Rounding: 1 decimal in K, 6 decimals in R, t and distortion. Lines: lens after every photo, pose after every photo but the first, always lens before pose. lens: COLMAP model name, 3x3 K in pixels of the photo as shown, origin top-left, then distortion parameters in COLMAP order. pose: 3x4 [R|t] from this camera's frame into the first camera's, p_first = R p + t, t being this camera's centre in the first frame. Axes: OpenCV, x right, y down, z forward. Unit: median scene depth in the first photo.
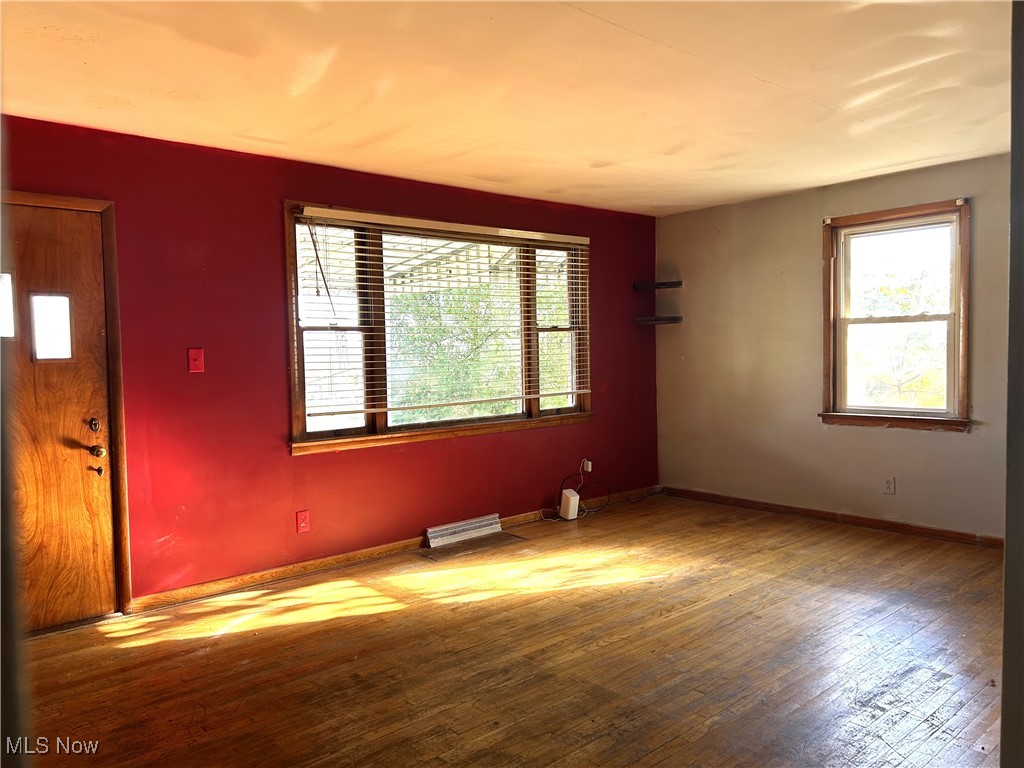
lens RADIAL K [[765.6, 0, 508.0], [0, 765.6, 380.8], [0, 0, 1]] dist [0.072692, -0.073330]
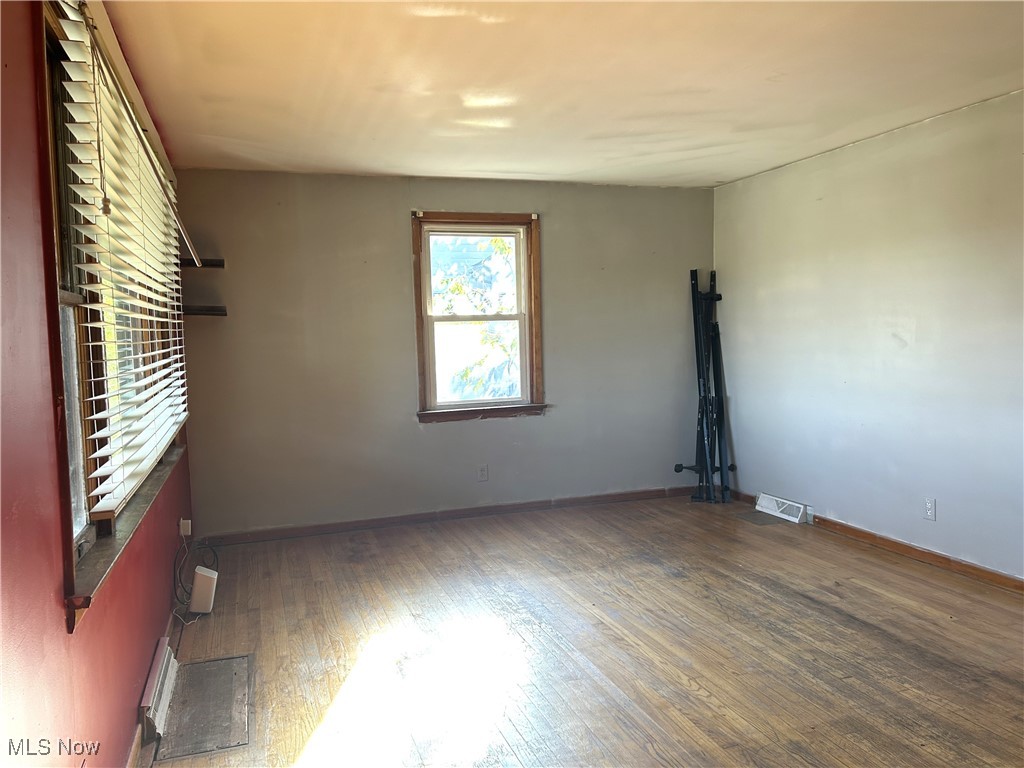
lens RADIAL K [[765.6, 0, 512.1], [0, 765.6, 386.8], [0, 0, 1]] dist [0.072692, -0.073330]
pose [[0.386063, -0.057893, 0.920654, -0.509348], [0.059993, 0.997492, 0.037567, -0.023494], [-0.920519, 0.040730, 0.388568, 0.613270]]
